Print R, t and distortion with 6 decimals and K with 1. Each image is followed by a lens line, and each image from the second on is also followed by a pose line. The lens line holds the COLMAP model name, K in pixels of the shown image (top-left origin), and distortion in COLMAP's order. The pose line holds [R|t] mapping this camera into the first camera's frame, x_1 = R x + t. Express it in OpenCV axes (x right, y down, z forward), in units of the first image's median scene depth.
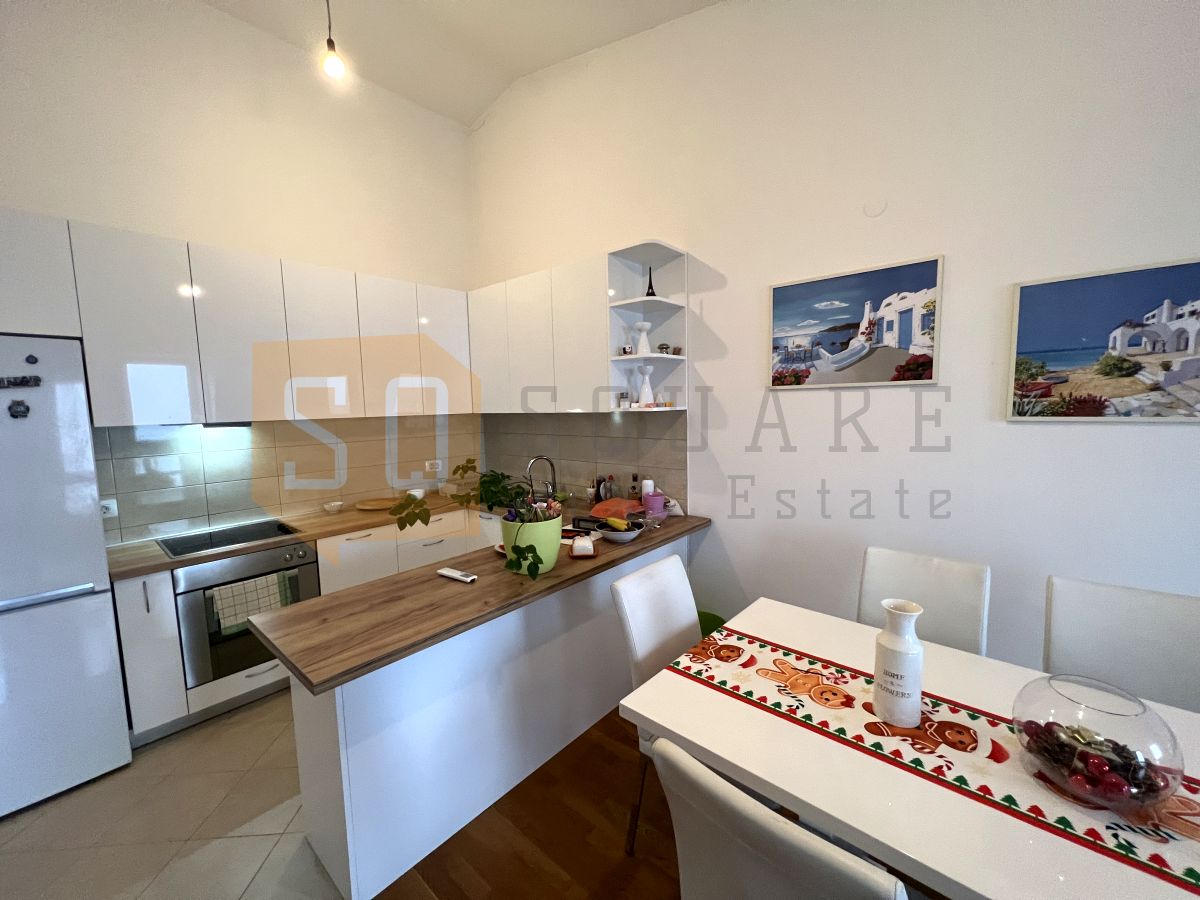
lens RADIAL K [[477.3, 0, 601.5], [0, 477.3, 452.9], [0, 0, 1]] dist [-0.000989, -0.000598]
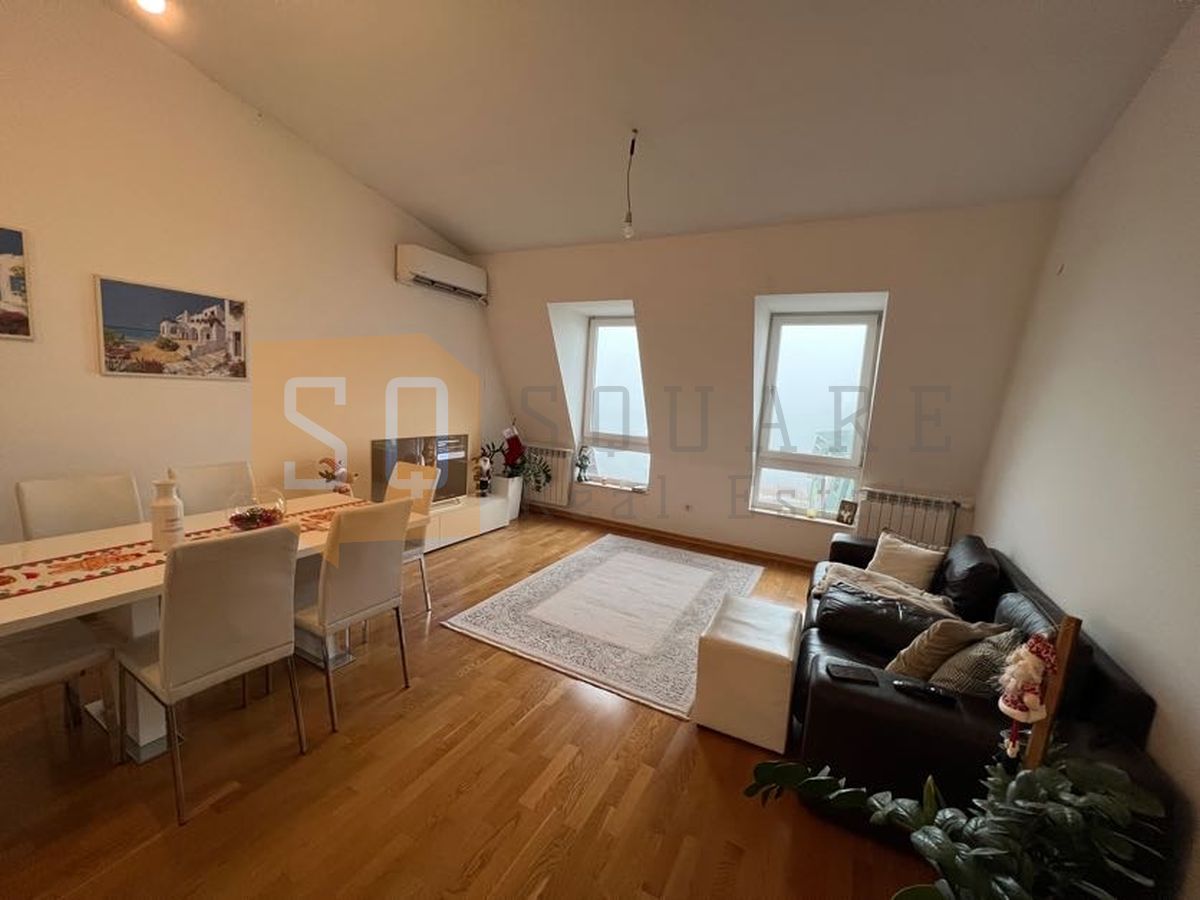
lens RADIAL K [[477.3, 0, 602.4], [0, 477.3, 449.5], [0, 0, 1]] dist [-0.000989, -0.000598]
pose [[-0.229773, -0.111742, 0.966808, -0.978305], [0.041657, 0.991348, 0.124478, 0.043779], [-0.972352, 0.068876, -0.223130, -0.102007]]
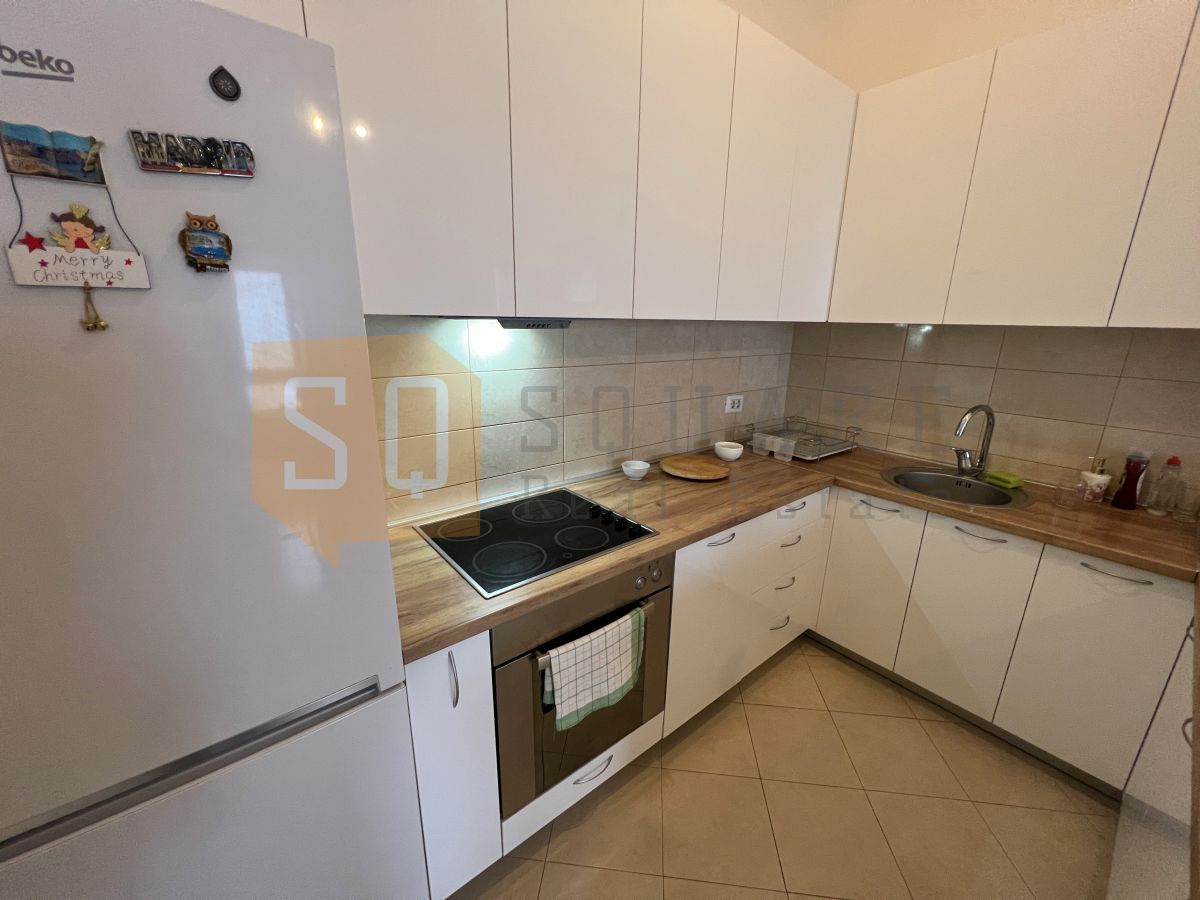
lens RADIAL K [[477.3, 0, 602.4], [0, 477.3, 453.7], [0, 0, 1]] dist [-0.000989, -0.000598]
pose [[0.987435, 0.081968, -0.135105, -0.198806], [-0.057041, 0.982193, 0.179007, -0.005306], [0.147372, -0.169051, 0.974527, 0.153910]]
